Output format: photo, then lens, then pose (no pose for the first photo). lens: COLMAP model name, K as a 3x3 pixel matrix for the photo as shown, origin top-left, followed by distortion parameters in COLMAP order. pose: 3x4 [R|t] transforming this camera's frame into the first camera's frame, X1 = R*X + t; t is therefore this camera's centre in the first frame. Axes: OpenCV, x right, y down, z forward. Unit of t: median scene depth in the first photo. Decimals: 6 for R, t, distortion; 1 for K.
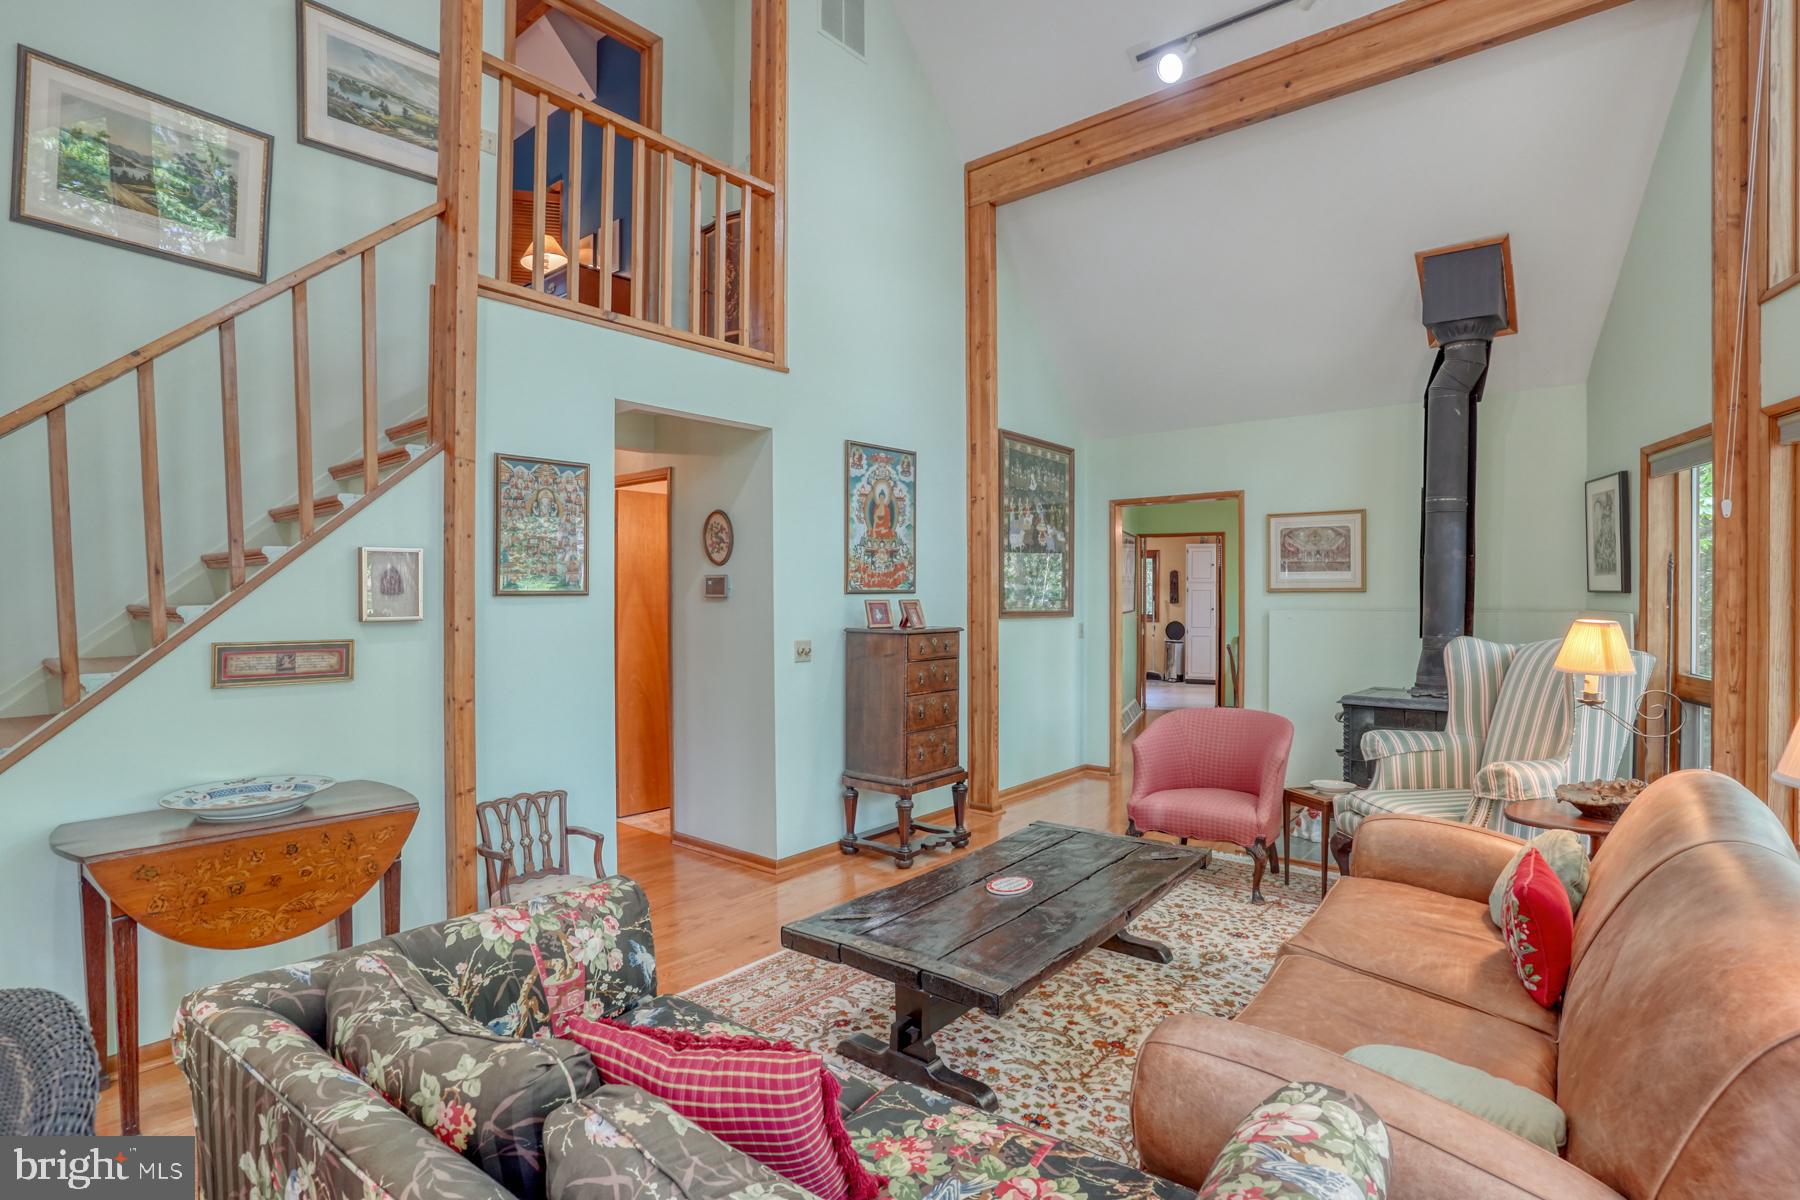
lens RADIAL K [[874.8, 0, 905.3], [0, 874.8, 597.4], [0, 0, 1]] dist [-0.080808, 0.036346]
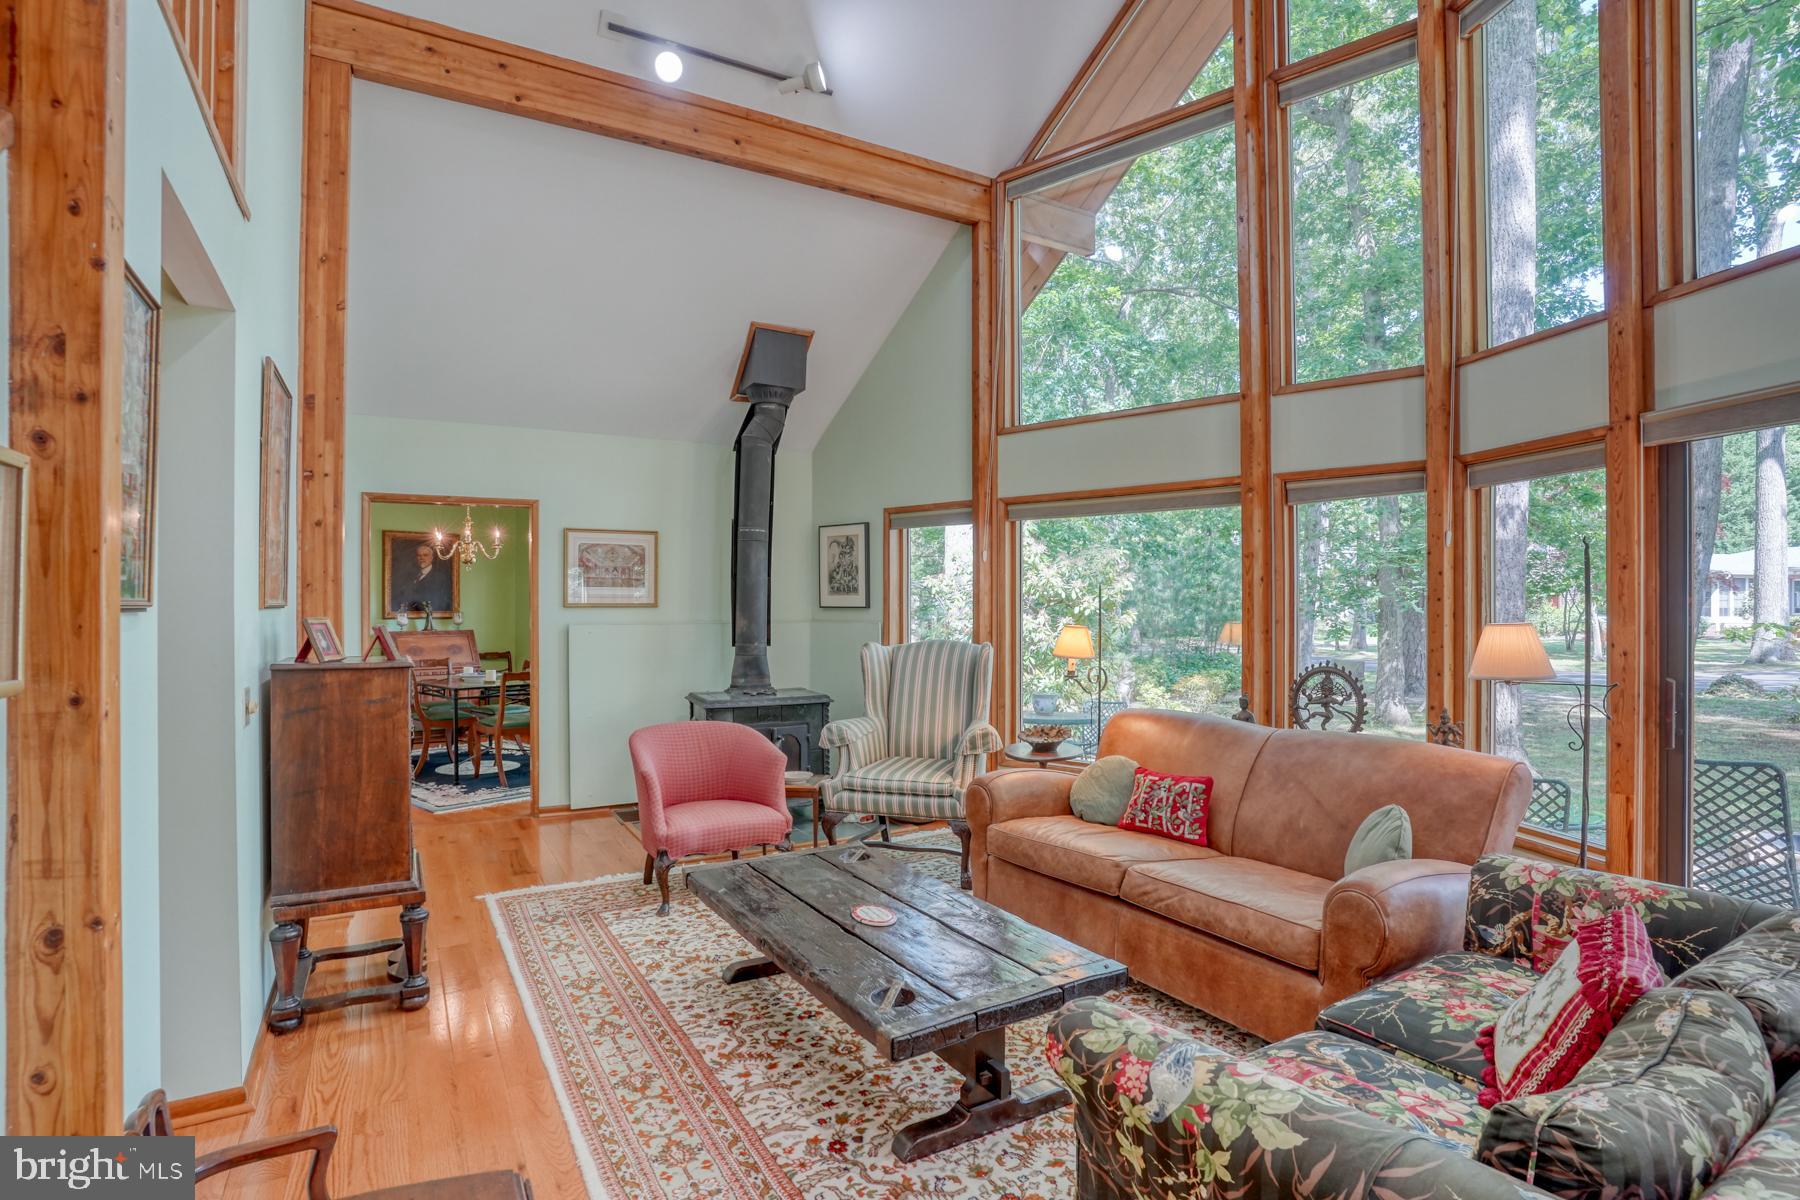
lens RADIAL K [[874.8, 0, 905.3], [0, 874.8, 597.4], [0, 0, 1]] dist [-0.080808, 0.036346]
pose [[0.361552, 0.011685, 0.932279, -0.403061], [0.005161, 0.999881, -0.014534, -0.001194], [-0.932338, 0.010067, 0.361448, 0.331314]]
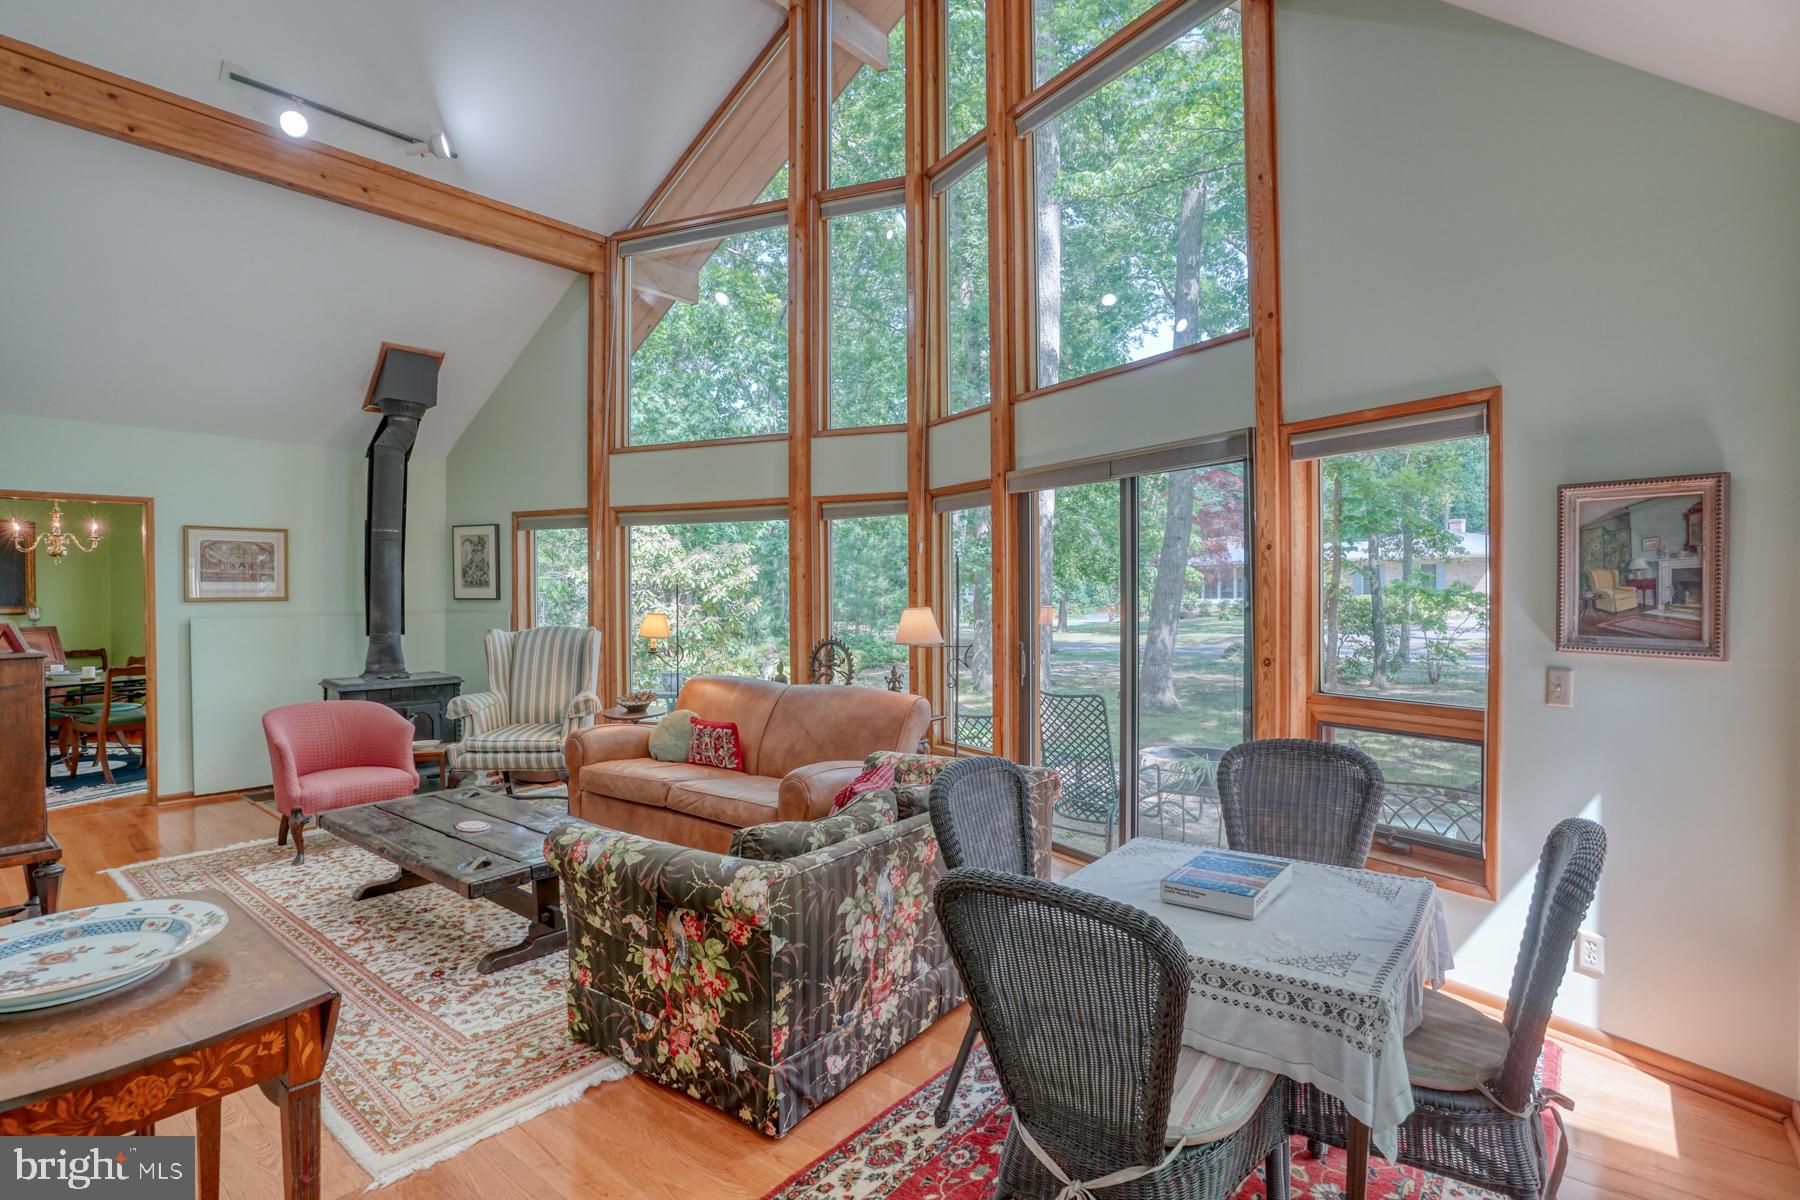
lens RADIAL K [[860.4, 0, 868.8], [0, 860.4, 590.9], [0, 0, 1]] dist [-0.073125, 0.036268]
pose [[0.037843, 0.002505, 0.999281, -0.602245], [0.014077, 0.999896, -0.003040, -0.005487], [-0.999185, 0.014182, 0.037804, 0.186987]]
